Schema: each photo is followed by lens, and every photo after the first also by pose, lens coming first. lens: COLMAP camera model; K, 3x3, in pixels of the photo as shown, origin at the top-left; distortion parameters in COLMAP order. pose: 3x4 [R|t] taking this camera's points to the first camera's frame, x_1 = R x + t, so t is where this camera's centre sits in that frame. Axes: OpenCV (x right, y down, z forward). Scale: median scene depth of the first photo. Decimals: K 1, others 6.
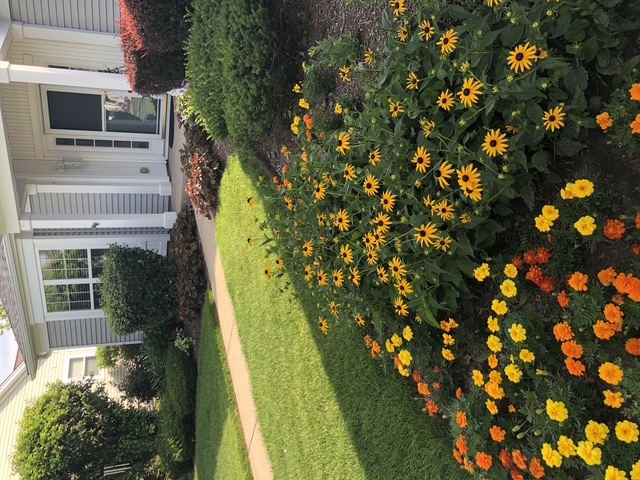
lens RADIAL K [[522.0, 0, 308.5], [0, 522.0, 240.6], [0, 0, 1]] dist [-0.002236, -0.007877]
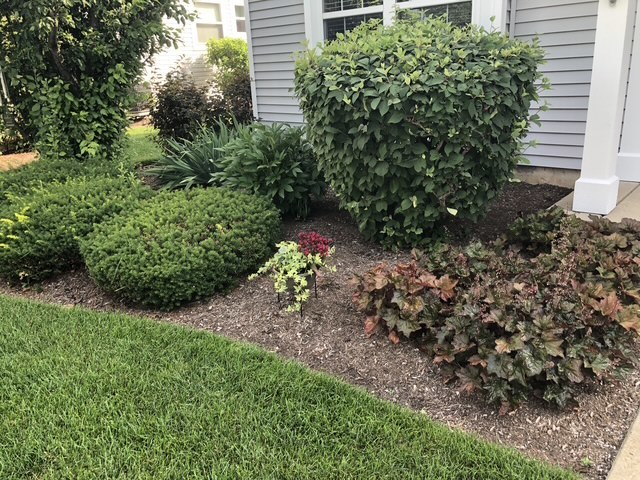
lens RADIAL K [[522.0, 0, 308.5], [0, 522.0, 240.6], [0, 0, 1]] dist [-0.002236, -0.007877]
pose [[0.017693, 0.999621, -0.021094, -0.191483], [-0.998394, 0.018799, 0.053439, 0.126203], [0.053815, 0.020114, 0.998348, 0.513956]]
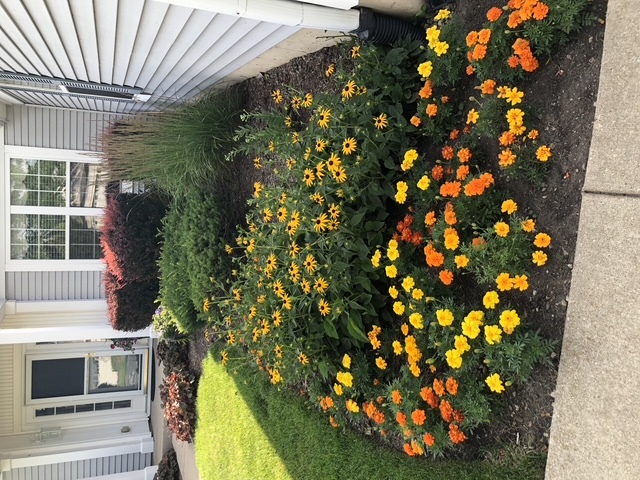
lens RADIAL K [[514.9, 0, 320.0], [0, 514.9, 240.0], [0, 0, 1]] dist [-0.001110, -0.017469]
pose [[0.987233, -0.136573, 0.081965, 0.018052], [0.159238, 0.858225, -0.487948, 0.107139], [-0.003704, 0.494770, 0.869016, -0.017716]]
